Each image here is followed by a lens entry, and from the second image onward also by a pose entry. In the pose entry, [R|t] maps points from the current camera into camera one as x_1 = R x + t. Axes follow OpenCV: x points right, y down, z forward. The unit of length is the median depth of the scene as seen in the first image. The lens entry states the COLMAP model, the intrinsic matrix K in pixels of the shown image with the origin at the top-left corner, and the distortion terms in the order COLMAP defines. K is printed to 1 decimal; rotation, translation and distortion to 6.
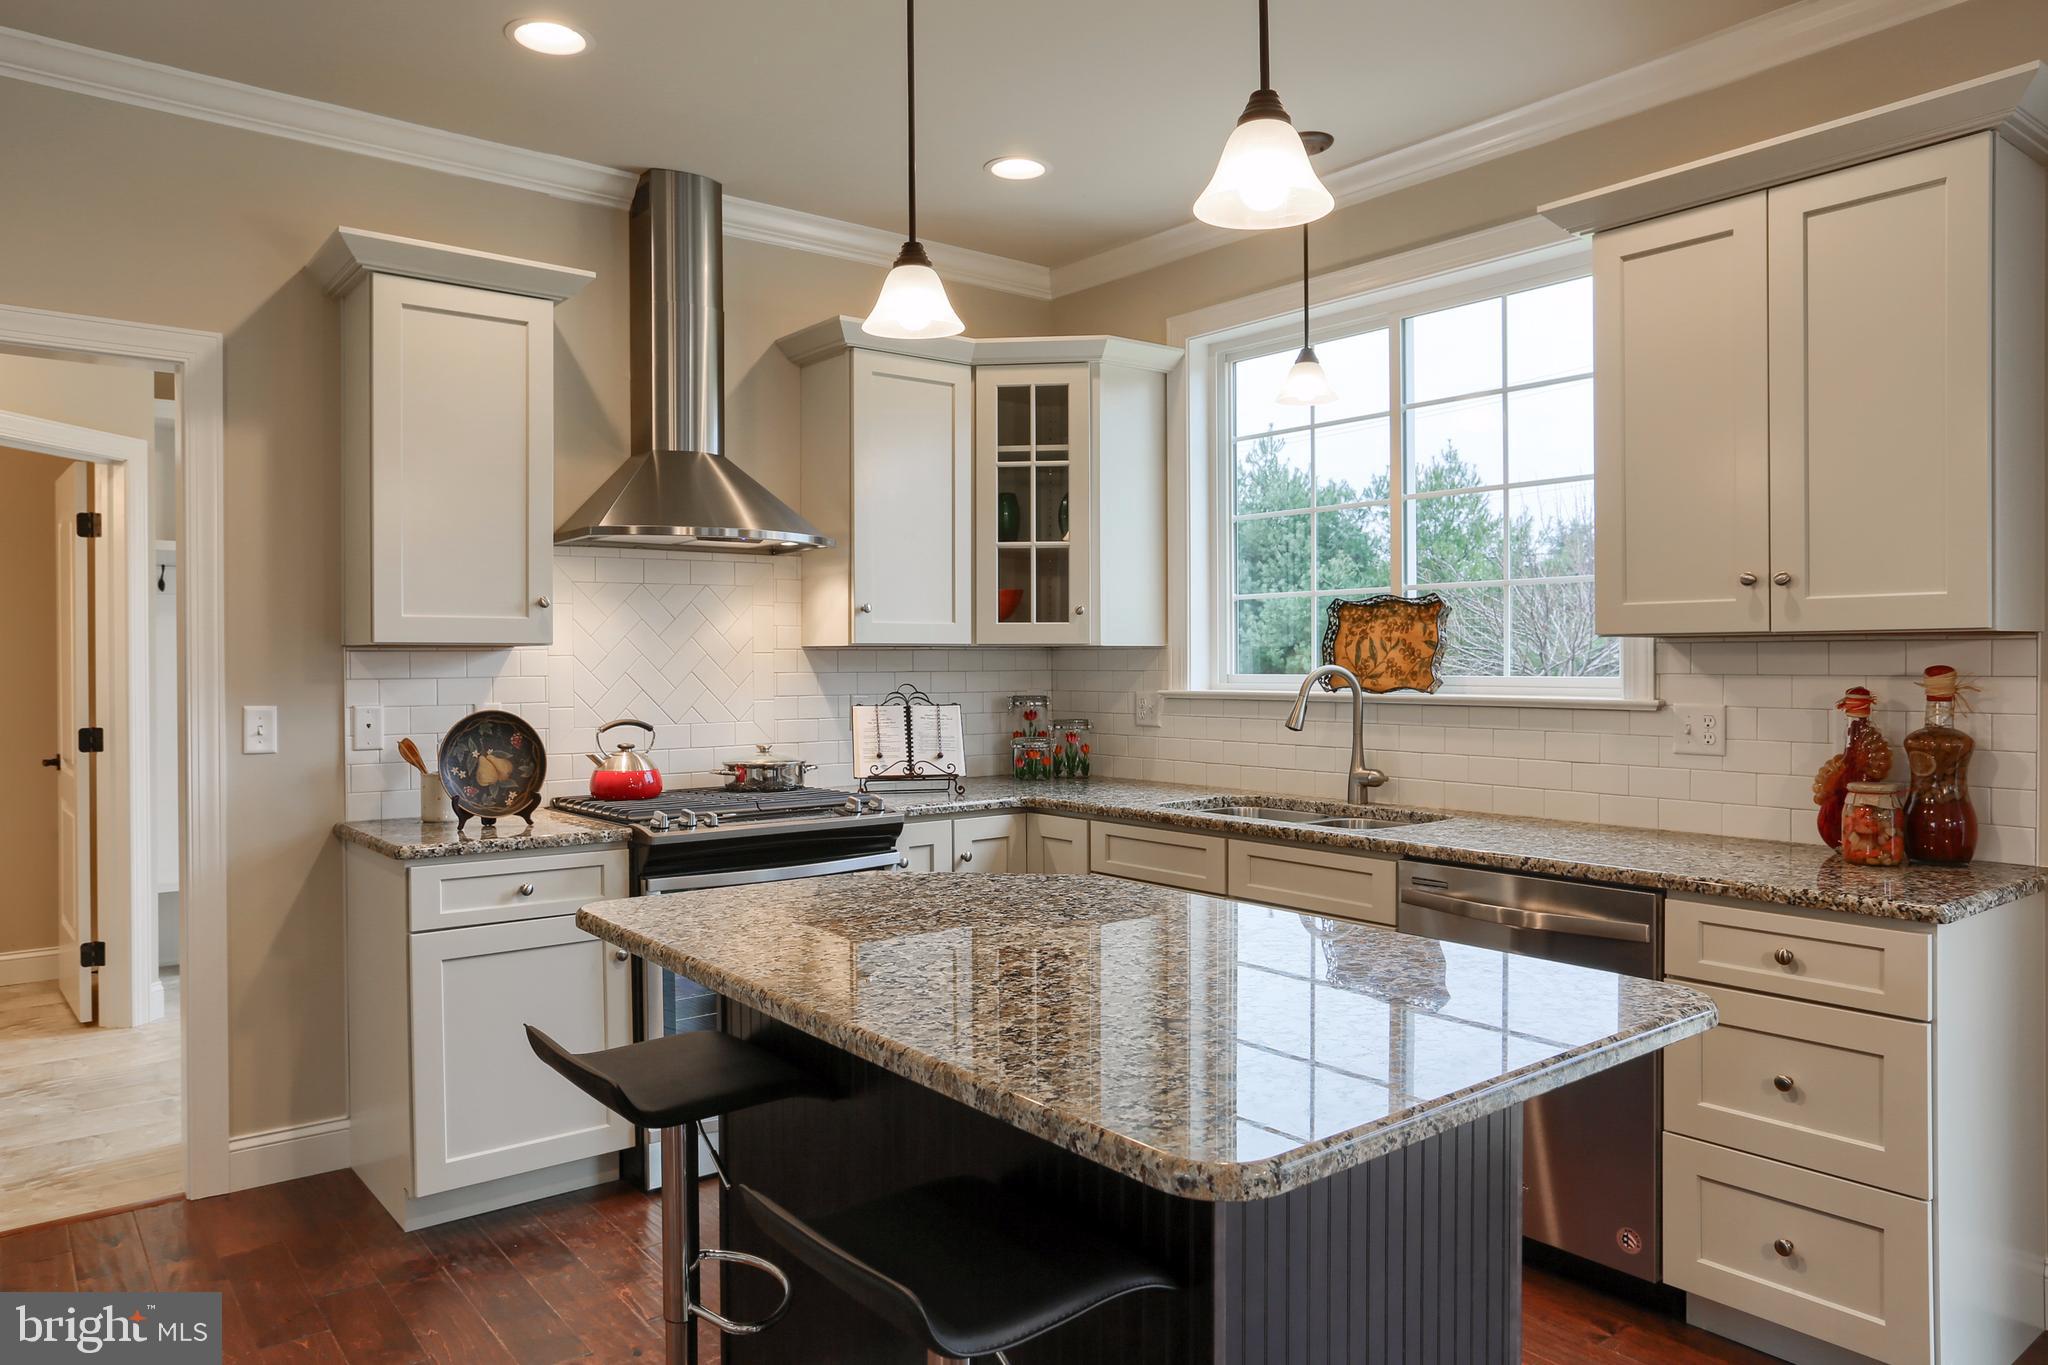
lens RADIAL K [[1345.9, 0, 1004.8], [0, 1345.9, 670.2], [0, 0, 1]] dist [-0.065348, 0.073515]
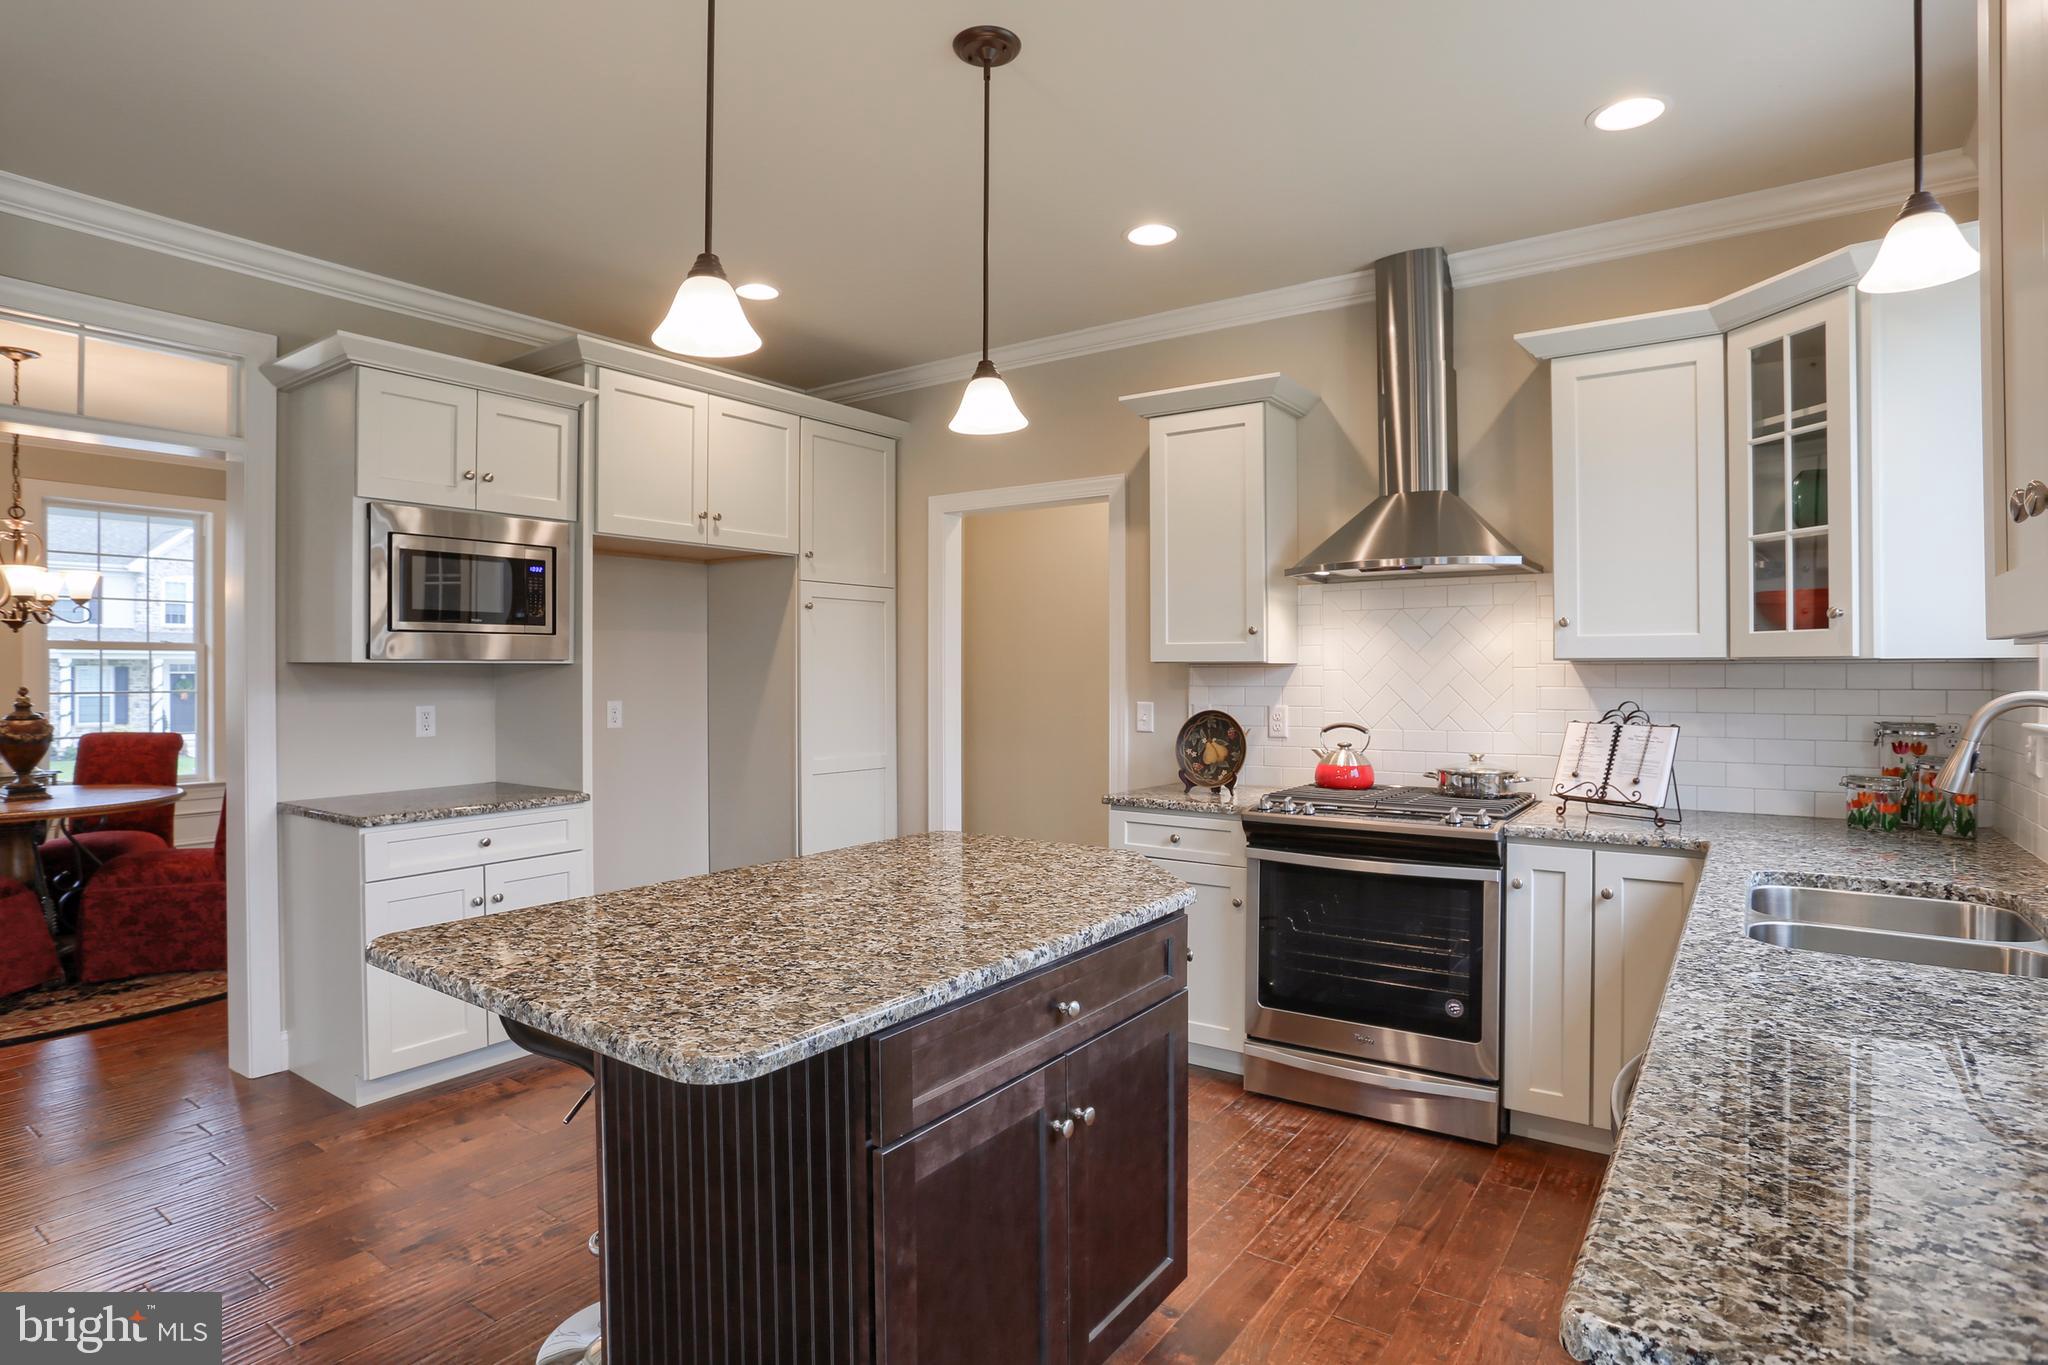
lens RADIAL K [[1080.2, 0, 1008.2], [0, 1080.2, 671.3], [0, 0, 1]] dist [-0.082116, 0.044732]
pose [[0.280886, 0.004742, -0.959729, 0.544147], [-0.006889, 0.999972, 0.002924, -0.010475], [0.959716, 0.005790, 0.280911, 0.415392]]
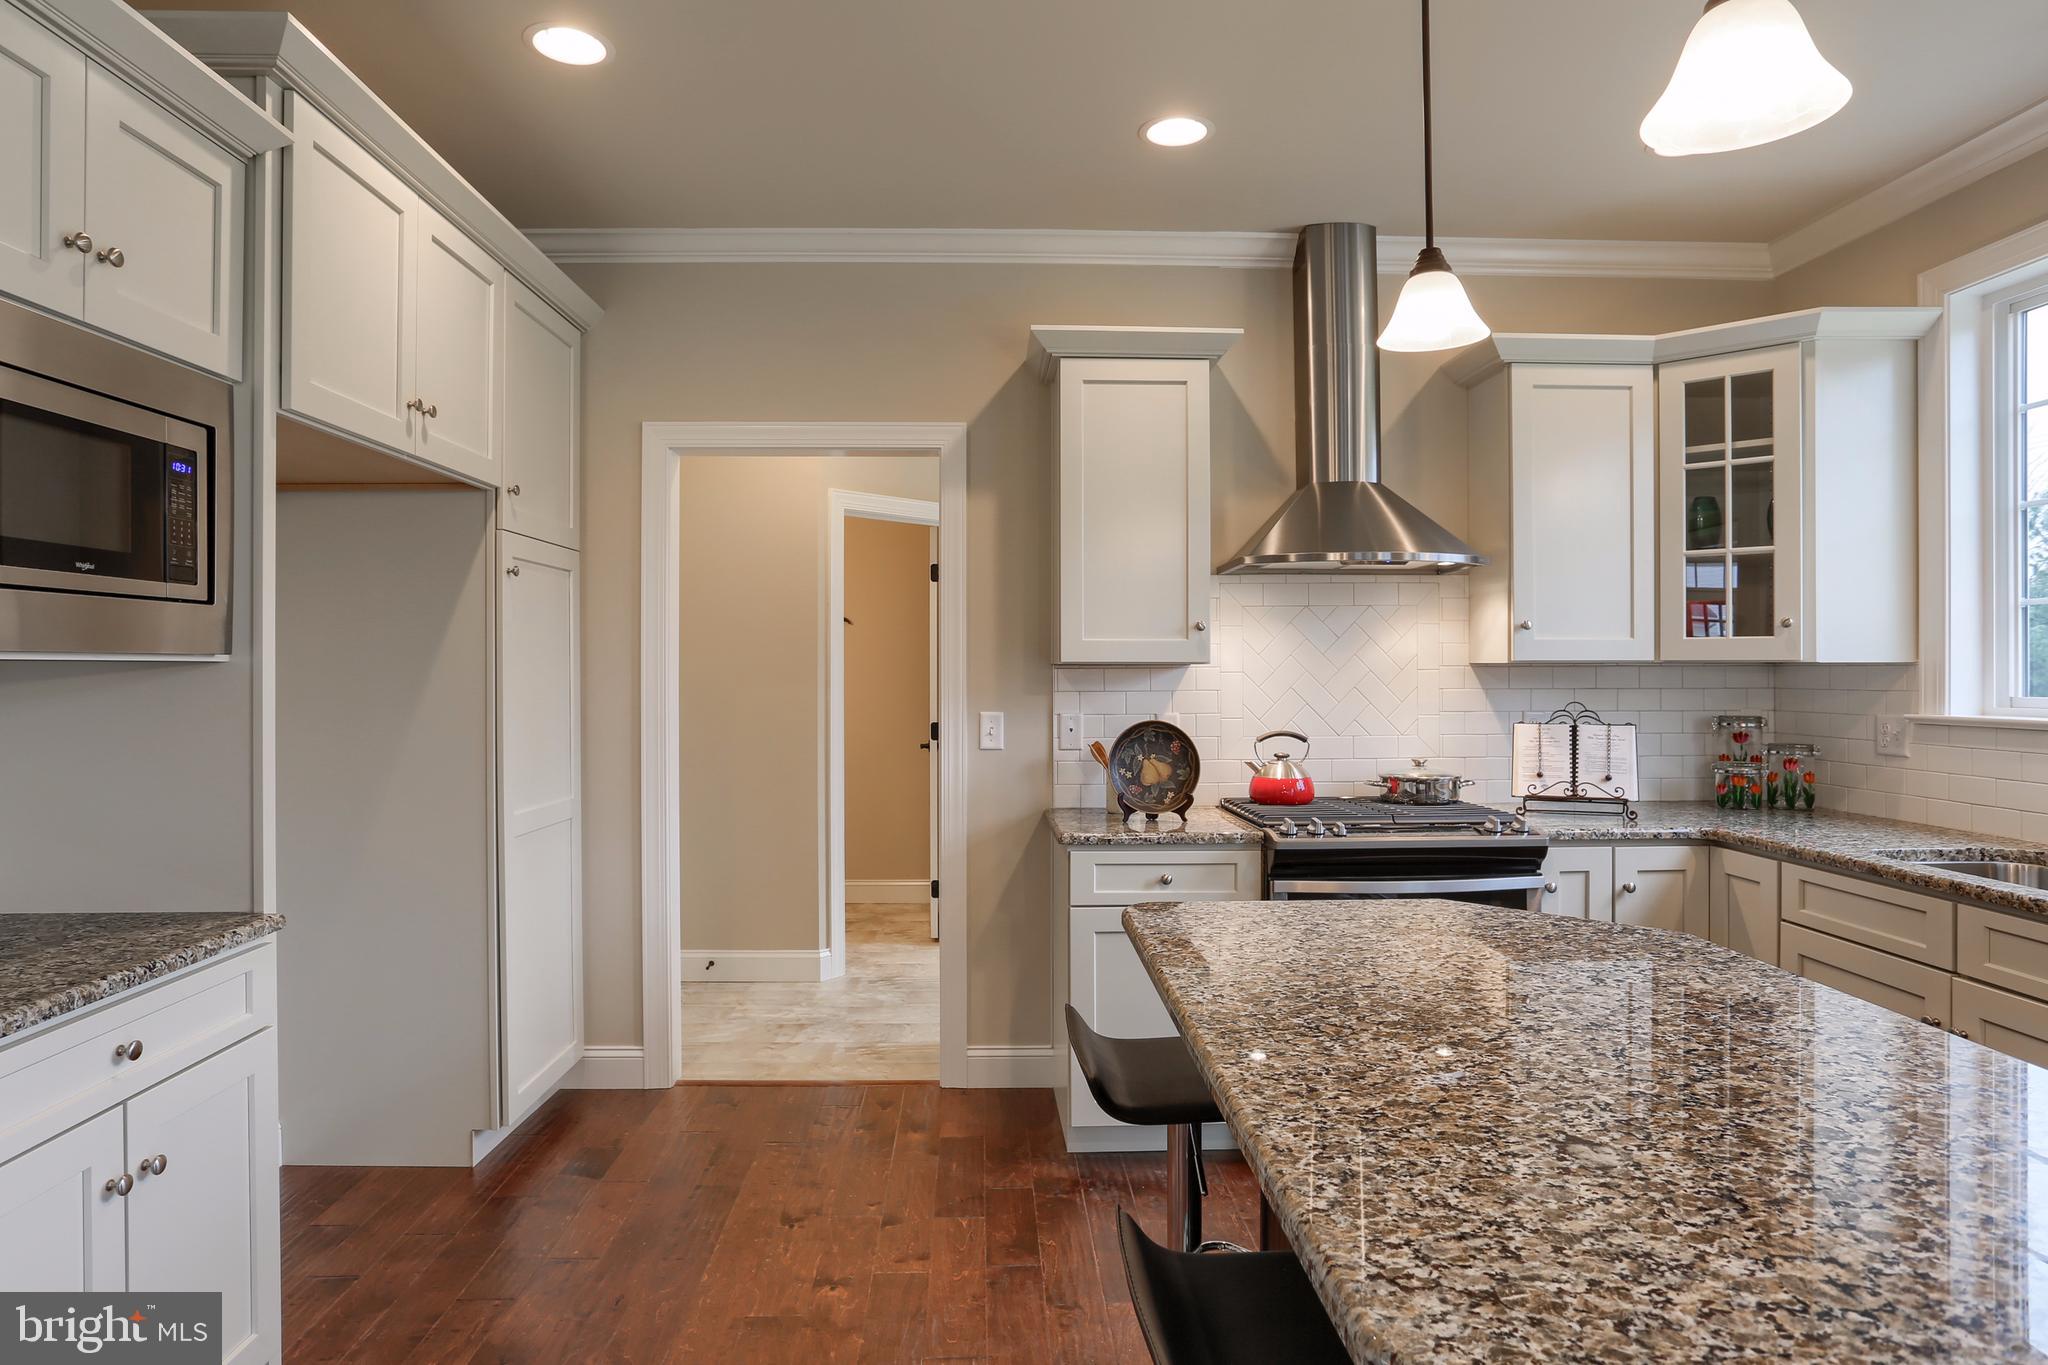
lens RADIAL K [[1179.2, 0, 1007.7], [0, 1179.2, 672.3], [0, 0, 1]] dist [-0.070591, 0.046715]
pose [[0.804074, 0.004110, -0.594515, 0.103964], [-0.006106, 0.999980, -0.001346, -0.008304], [0.594497, 0.004712, 0.804084, 0.089676]]
